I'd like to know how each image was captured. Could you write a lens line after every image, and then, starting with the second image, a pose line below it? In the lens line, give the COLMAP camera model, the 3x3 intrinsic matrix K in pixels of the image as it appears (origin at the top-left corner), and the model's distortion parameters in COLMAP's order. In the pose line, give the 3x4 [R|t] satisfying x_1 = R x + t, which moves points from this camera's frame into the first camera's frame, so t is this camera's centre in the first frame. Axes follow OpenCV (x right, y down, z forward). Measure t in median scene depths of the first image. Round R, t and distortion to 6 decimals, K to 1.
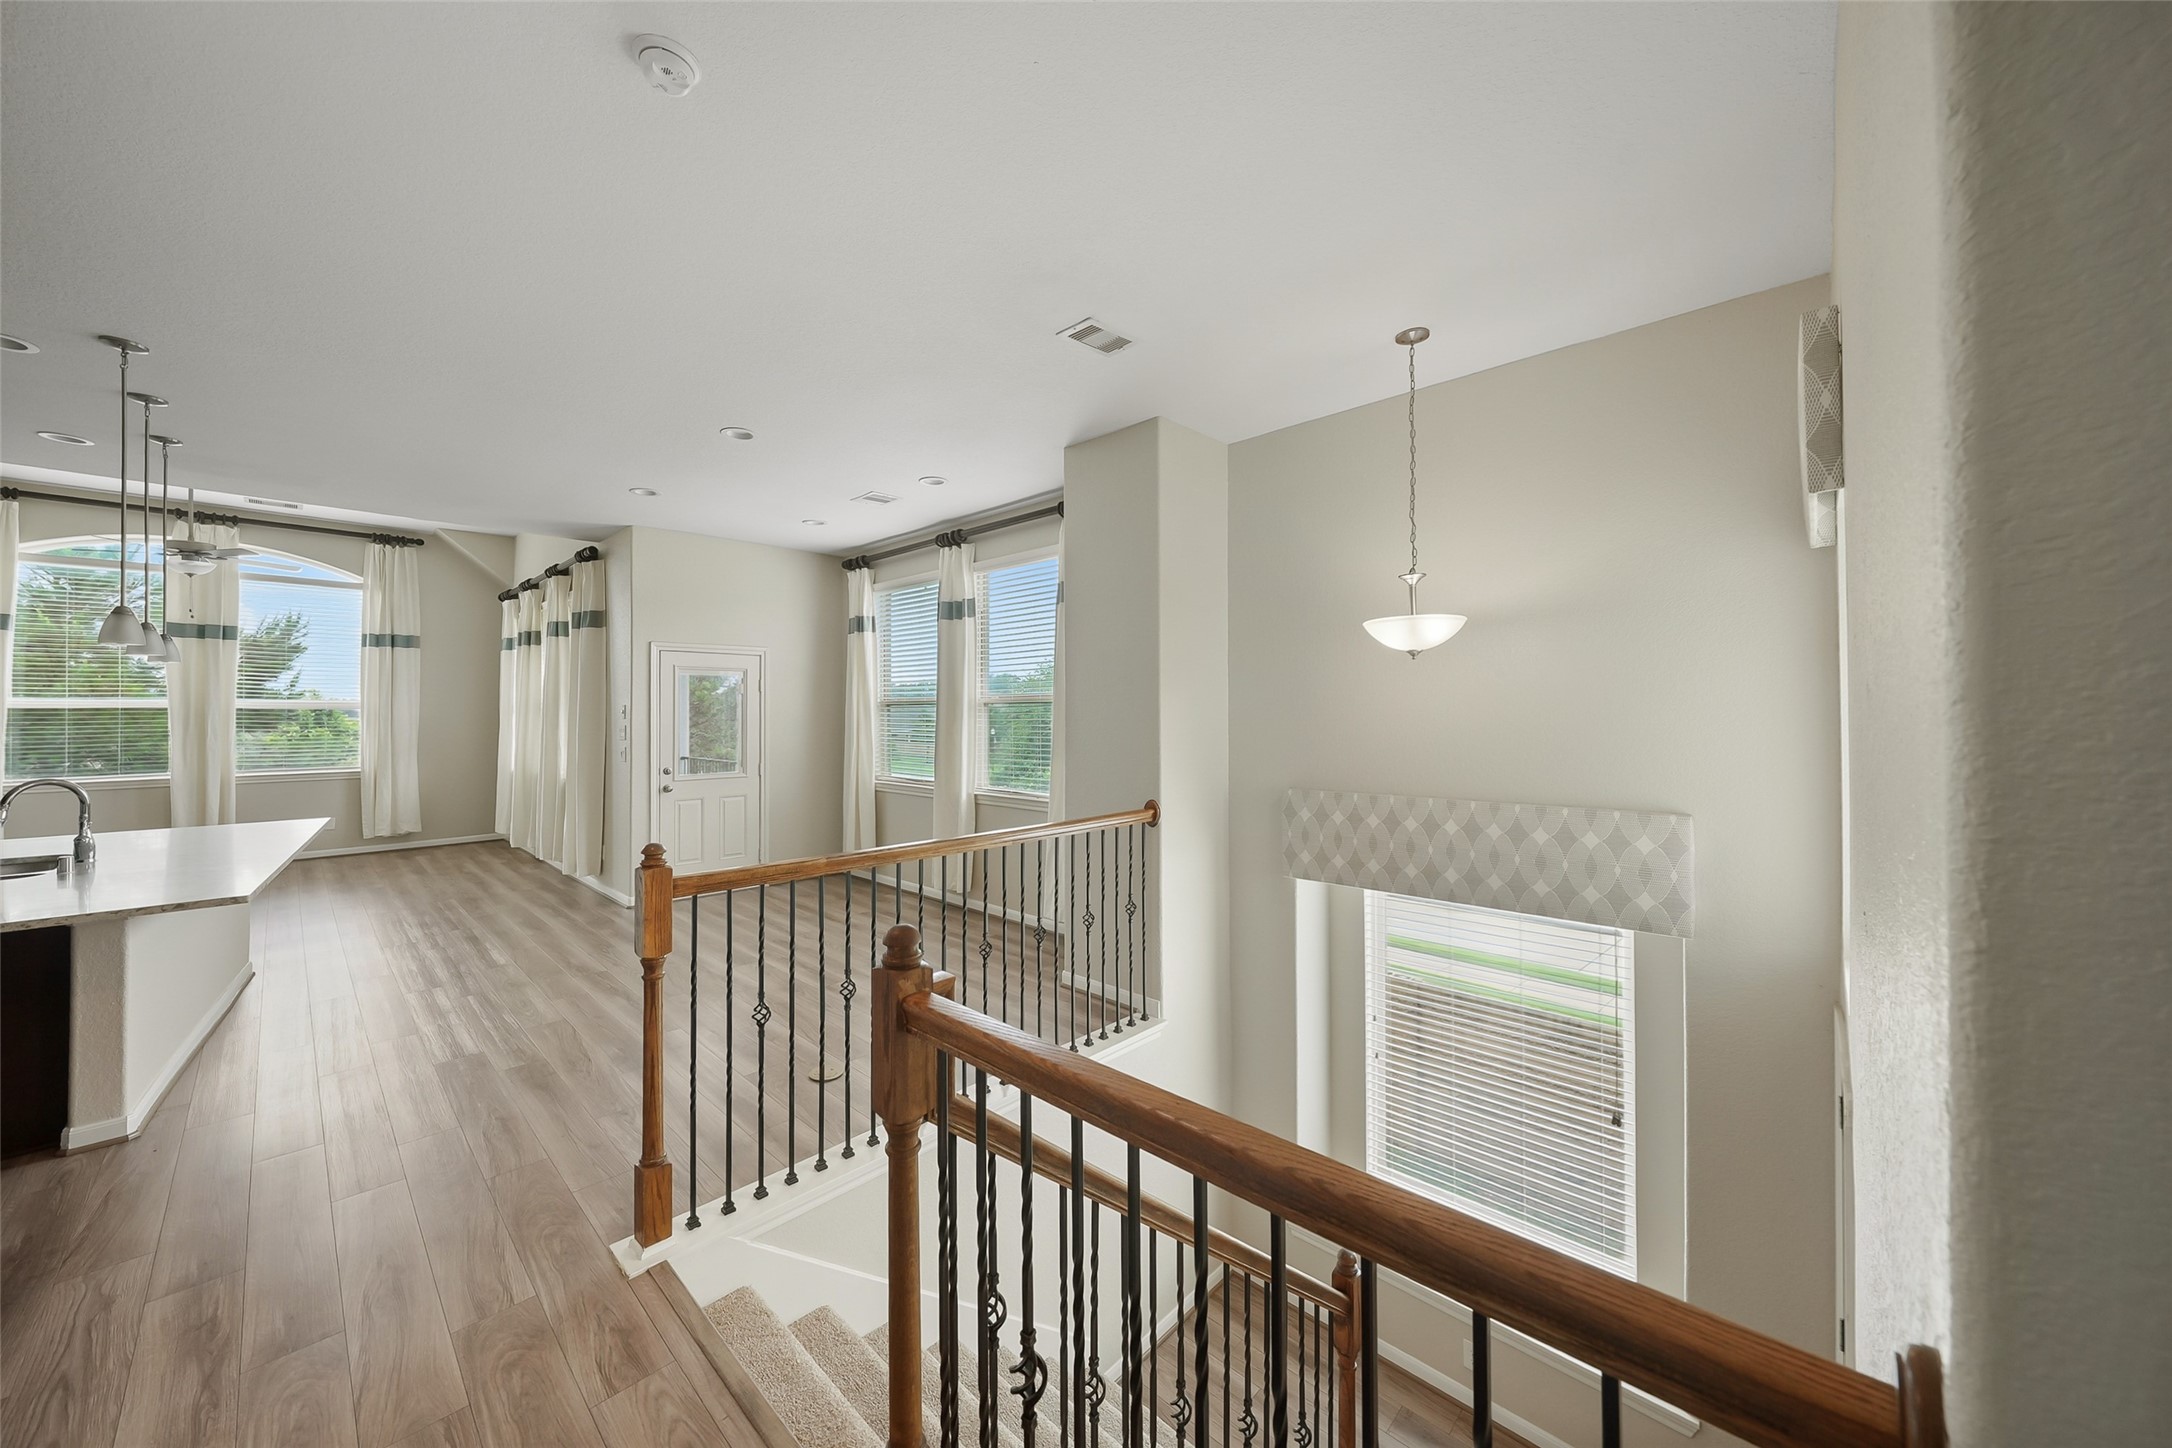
lens RADIAL K [[769.0, 0, 1084.2], [0, 769.0, 718.4], [0, 0, 1]] dist [-0.001050, -0.000080]
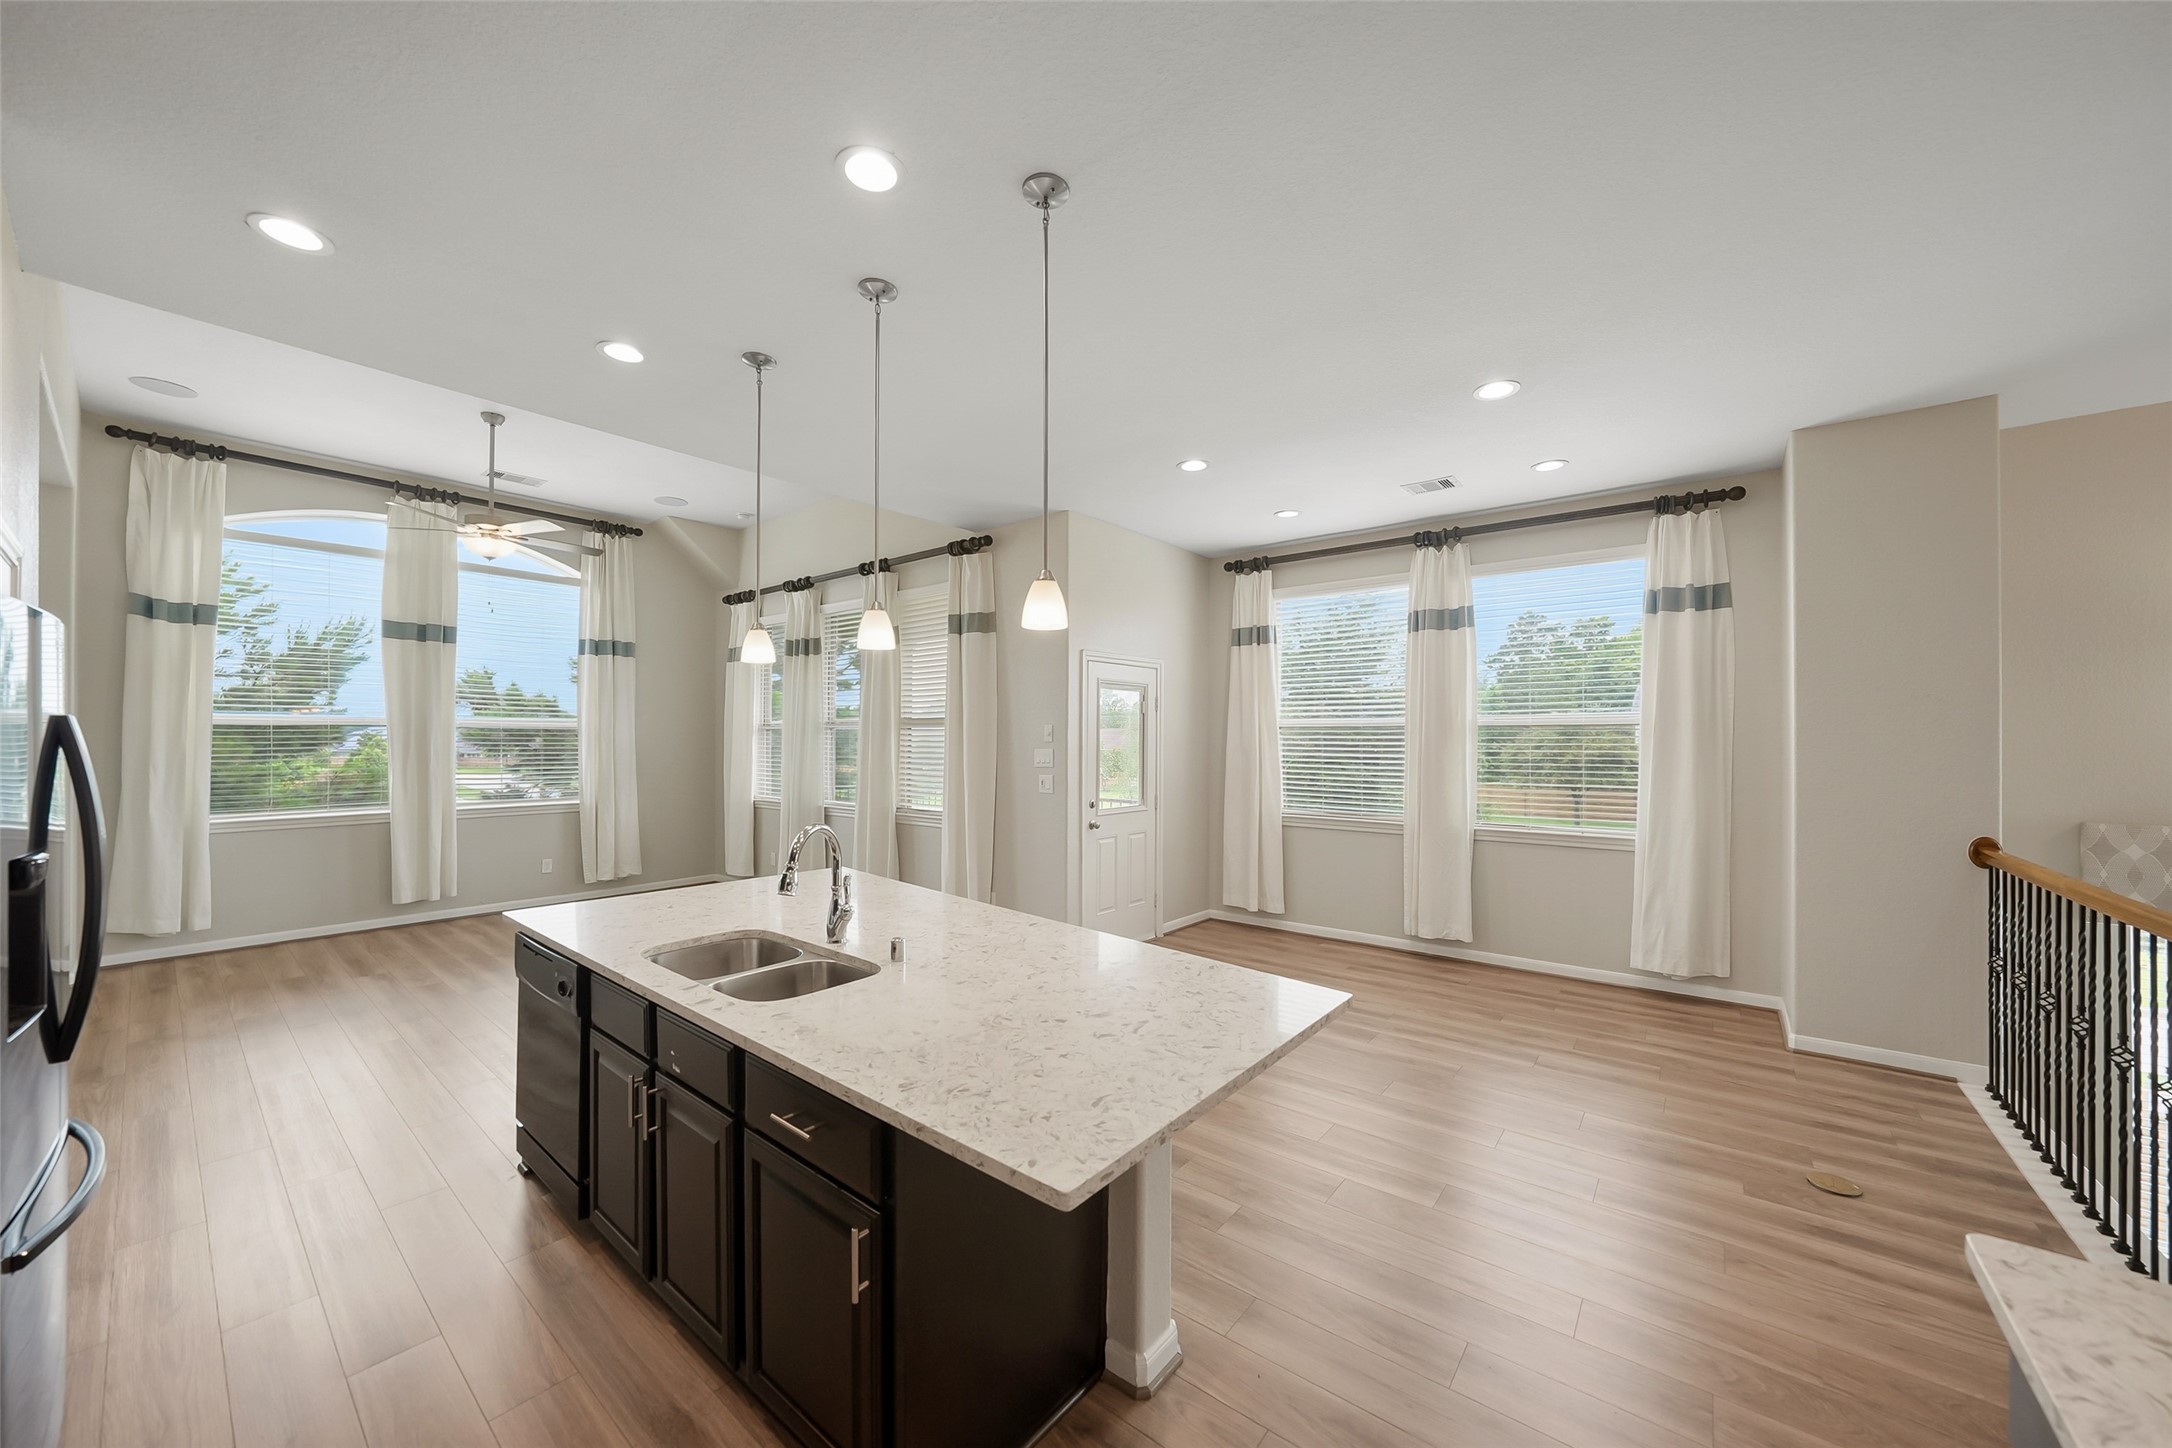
lens RADIAL K [[780.1, 0, 1088.7], [0, 780.1, 744.0], [0, 0, 1]] dist [-0.012030, 0.000262]
pose [[0.996017, 0.003973, 0.089074, -0.503392], [-0.003932, 0.999992, -0.000635, 0.002686], [-0.089076, 0.000283, 0.996025, 0.117886]]
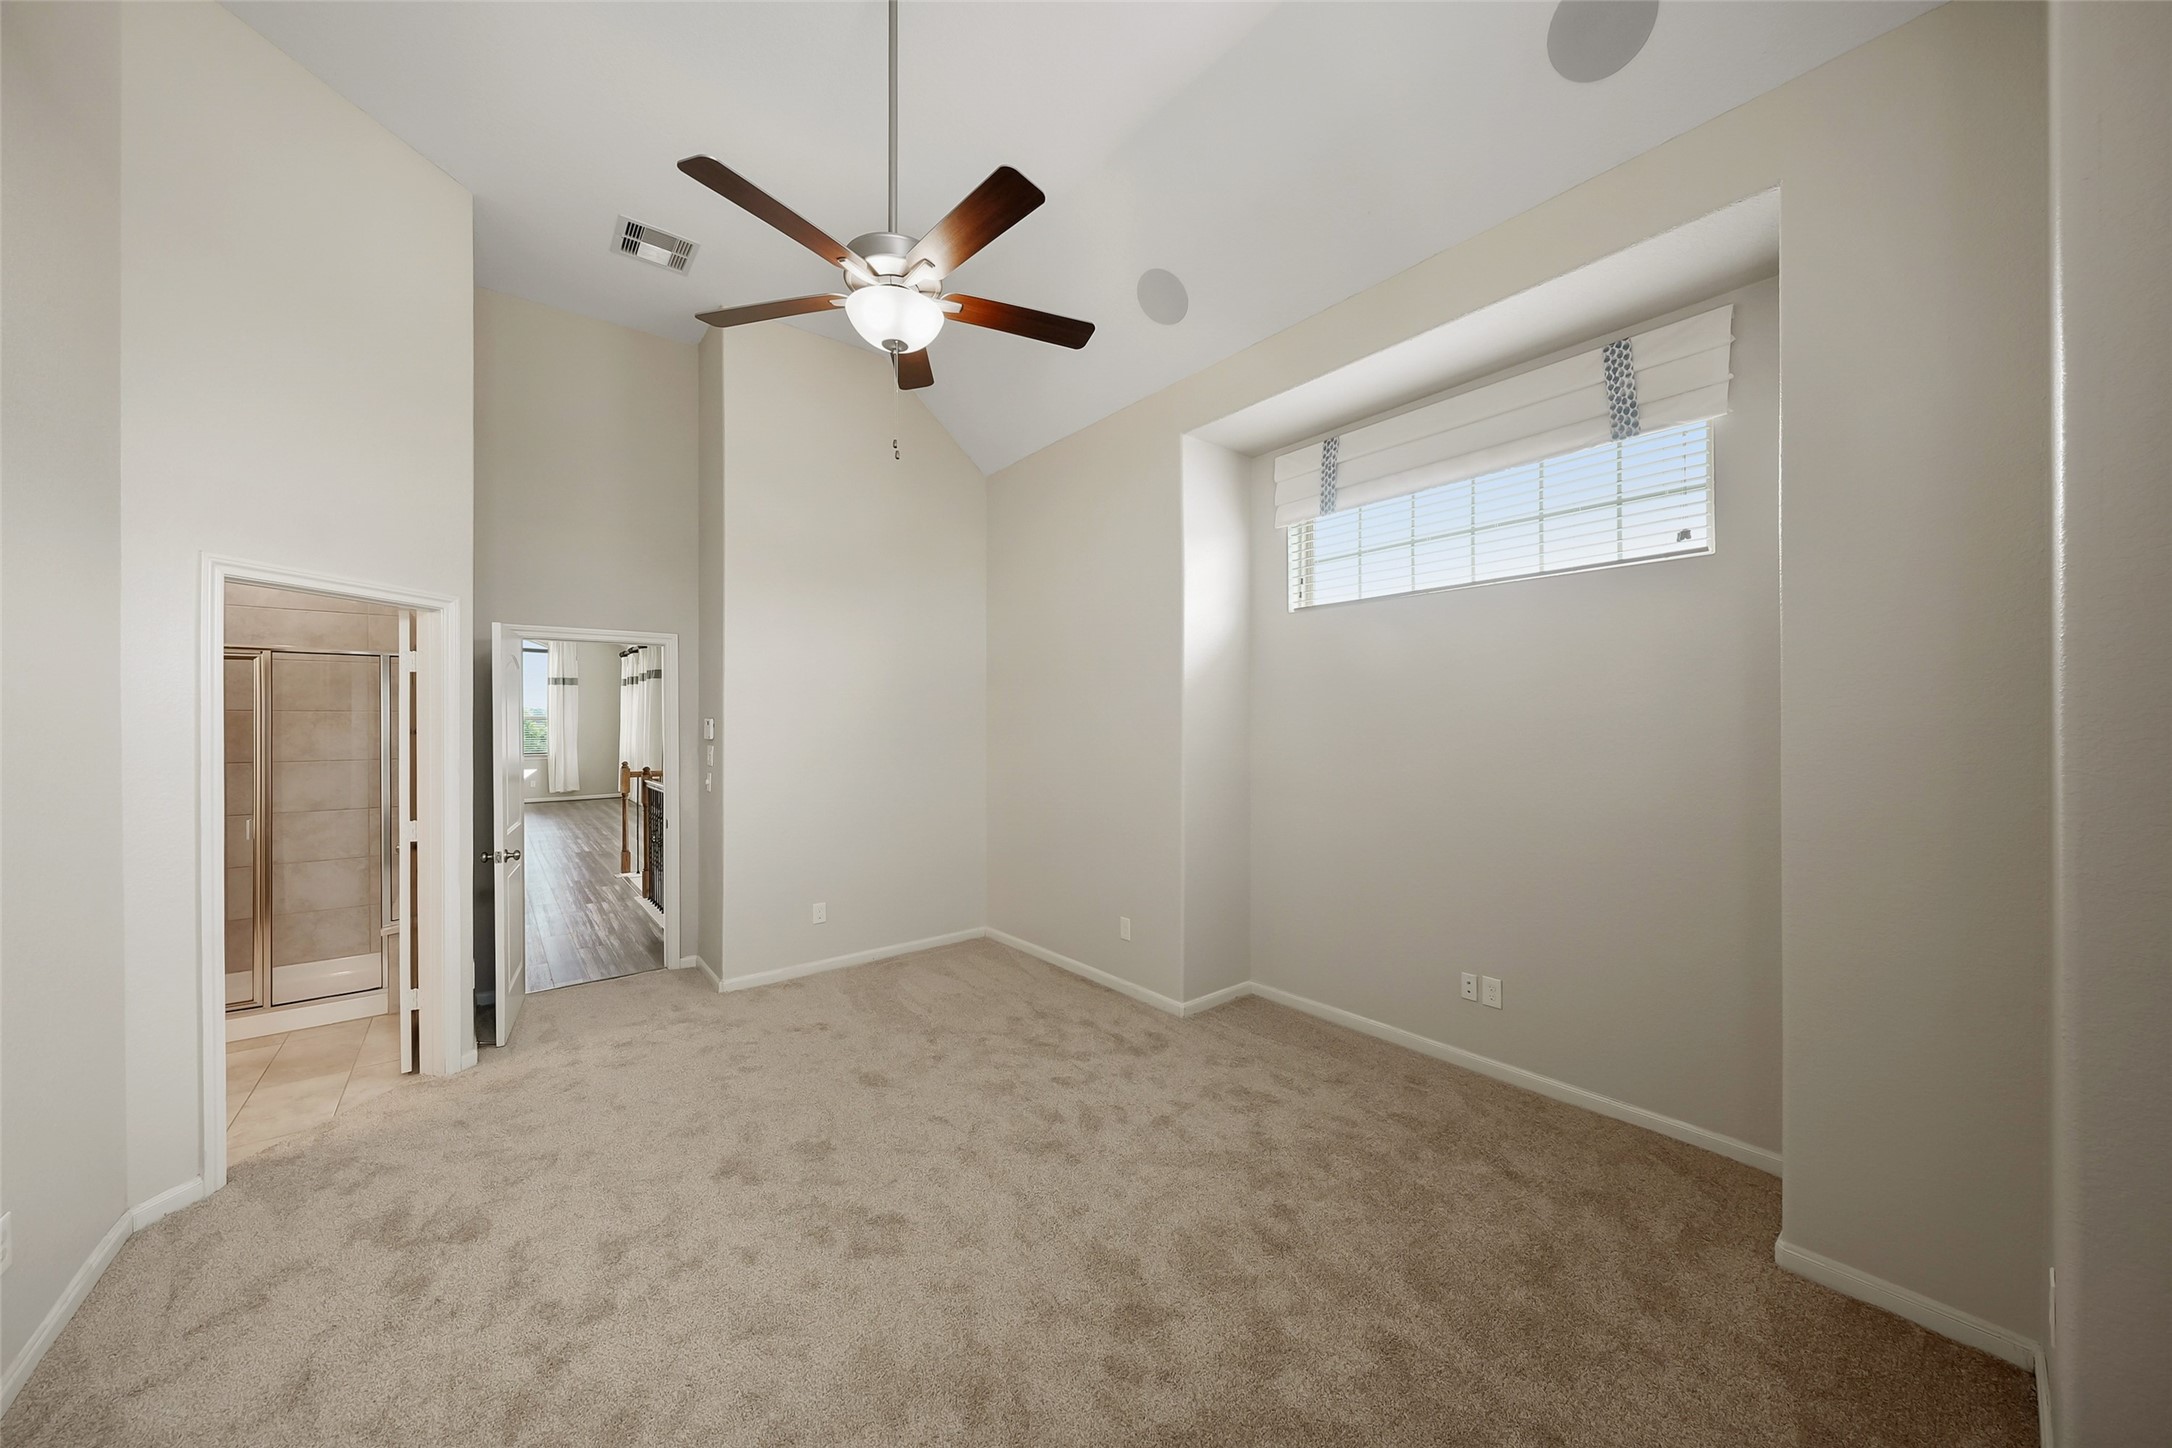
lens RADIAL K [[738.6, 0, 1086.0], [0, 738.6, 724.0], [0, 0, 1]] dist [-0.000174, -0.000011]
pose [[0.992443, -0.001740, -0.122691, 0.570316], [0.002121, 0.999993, 0.002976, -0.004485], [0.122685, -0.003213, 0.992440, -0.614771]]
